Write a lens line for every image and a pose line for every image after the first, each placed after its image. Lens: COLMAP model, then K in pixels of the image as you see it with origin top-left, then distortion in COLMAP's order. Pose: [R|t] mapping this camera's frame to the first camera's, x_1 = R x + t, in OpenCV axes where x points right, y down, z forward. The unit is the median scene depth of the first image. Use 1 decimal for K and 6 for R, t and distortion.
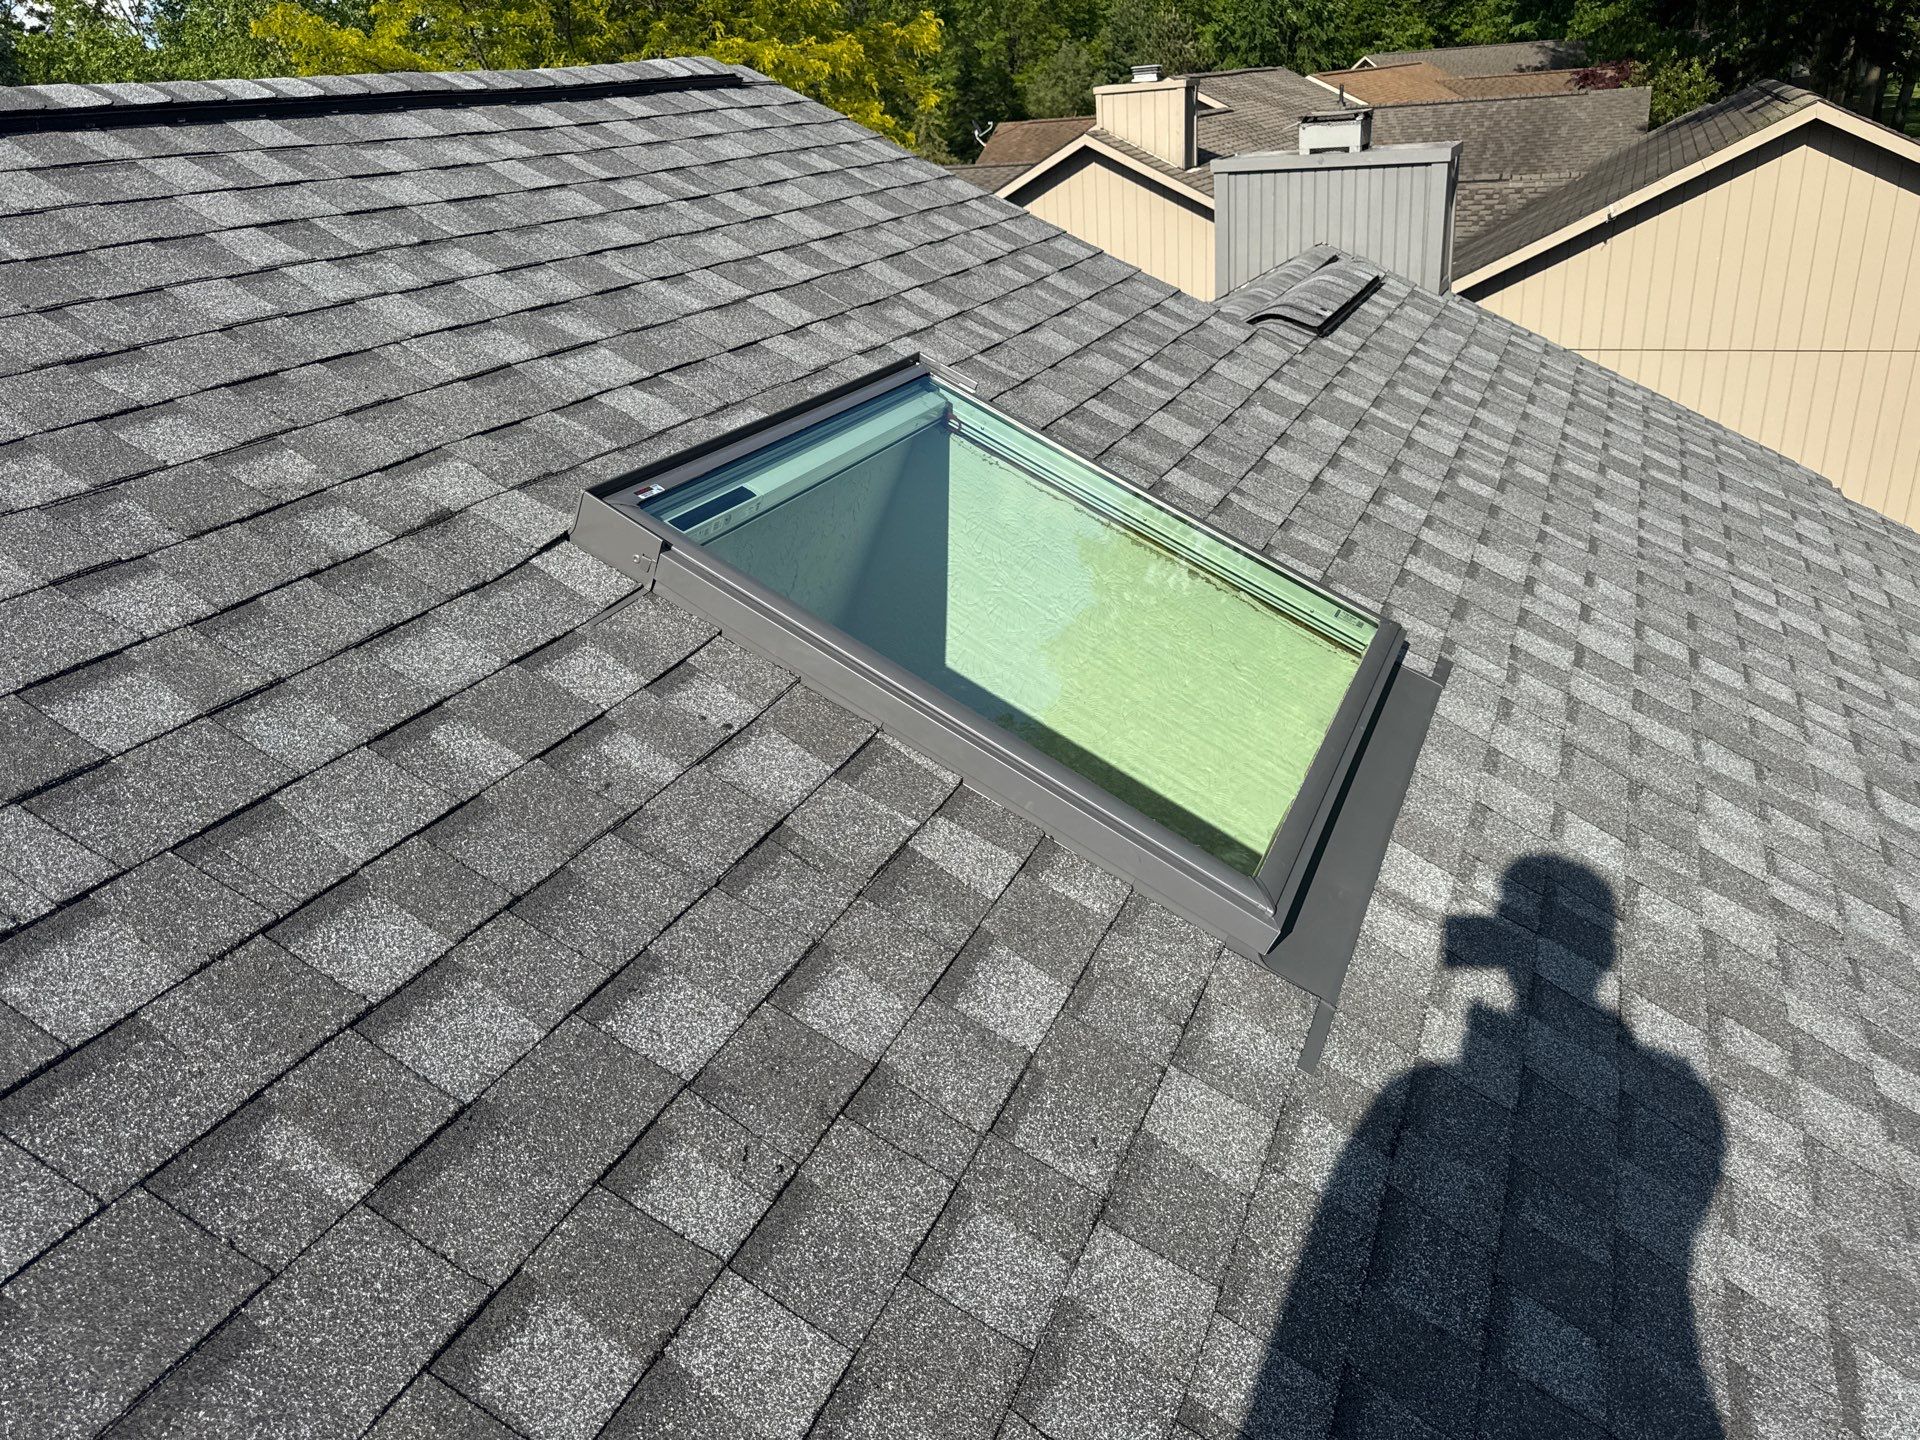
lens RADIAL K [[1370.5, 0, 1018.2], [0, 1370.5, 715.0], [0, 0, 1]] dist [0.063320, -0.040424]
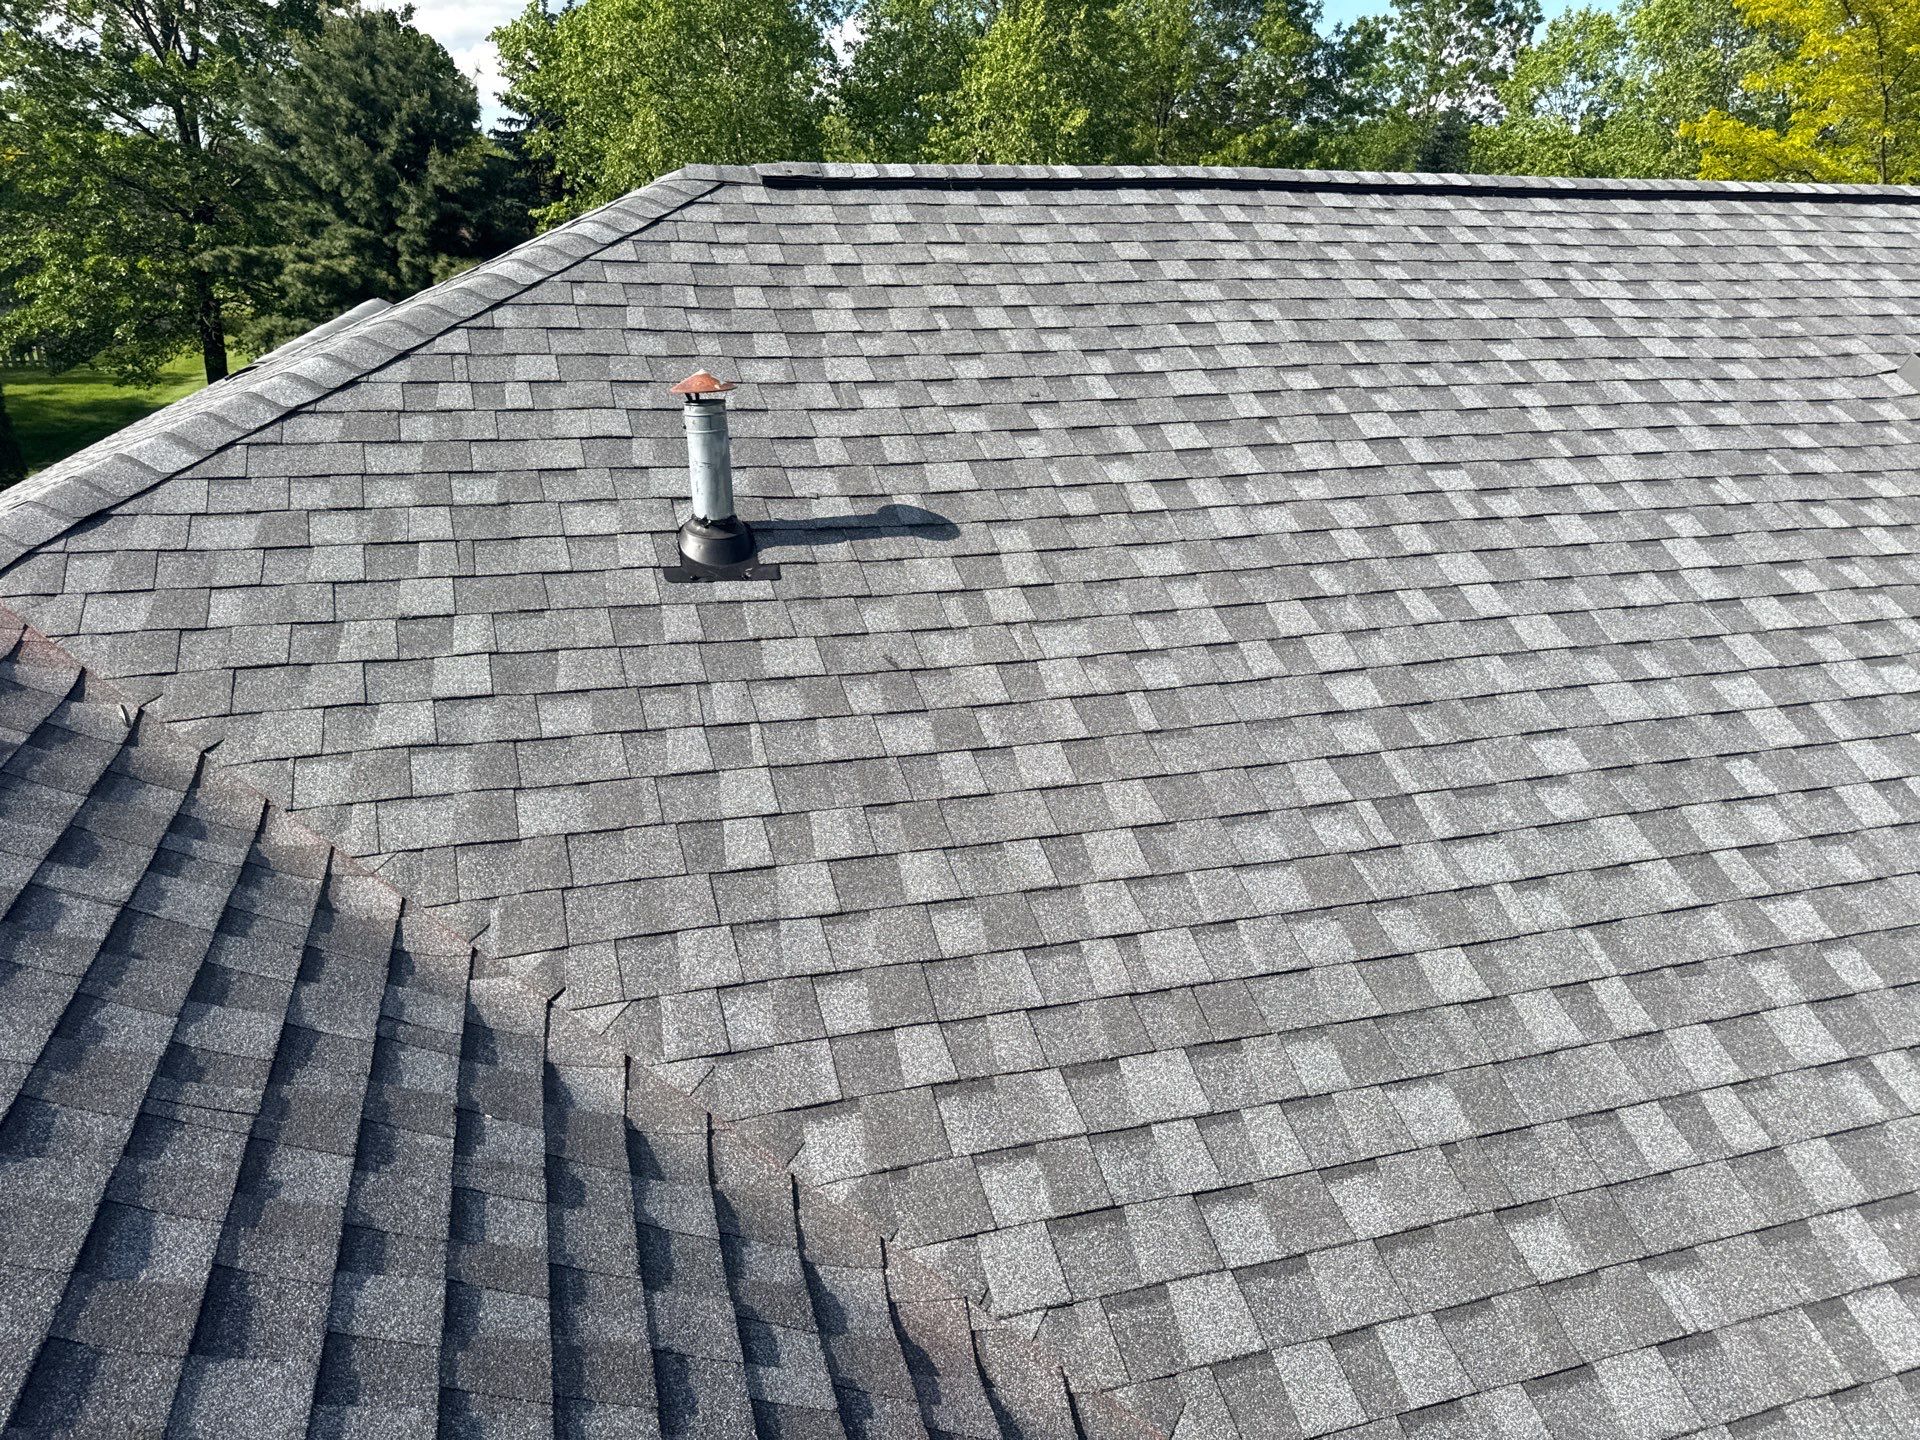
lens RADIAL K [[1409.1, 0, 960.0], [0, 1409.1, 720.0], [0, 0, 1]] dist [0.071122, -0.066038]
pose [[0.645335, 0.344021, -0.682050, 0.400298], [-0.383861, 0.917979, 0.099824, 0.591106], [0.660449, 0.197392, 0.724461, -1.316338]]
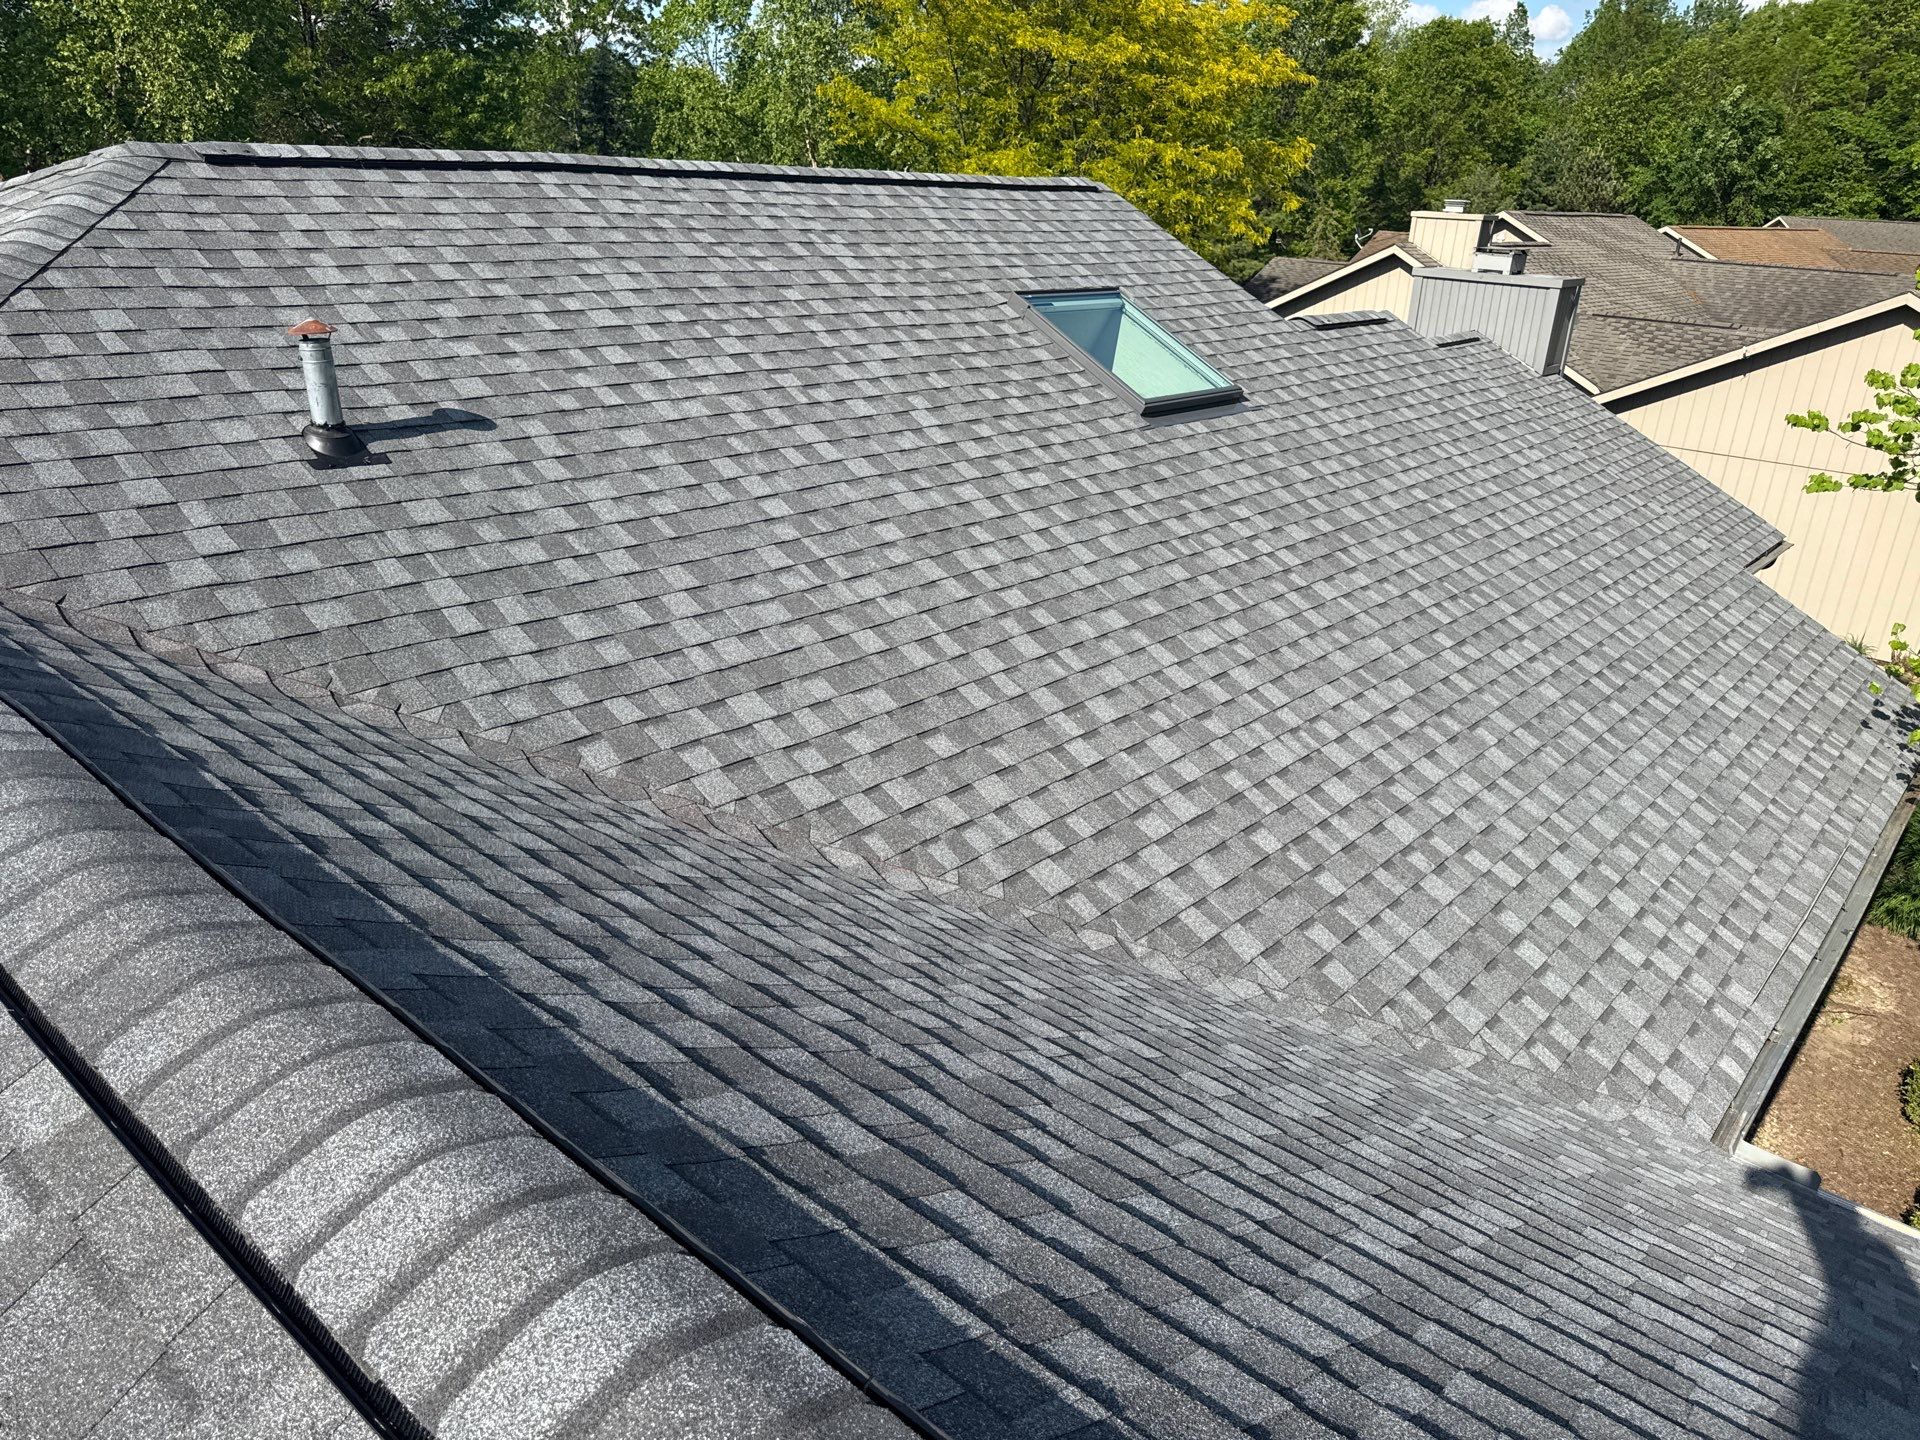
lens RADIAL K [[1371.9, 0, 1003.6], [0, 1371.9, 694.6], [0, 0, 1]] dist [0.144635, -0.145004]
pose [[0.949976, 0.217344, -0.224294, 0.582666], [-0.232022, 0.971847, -0.040972, 0.815401], [0.209074, 0.090963, 0.973660, -2.012801]]
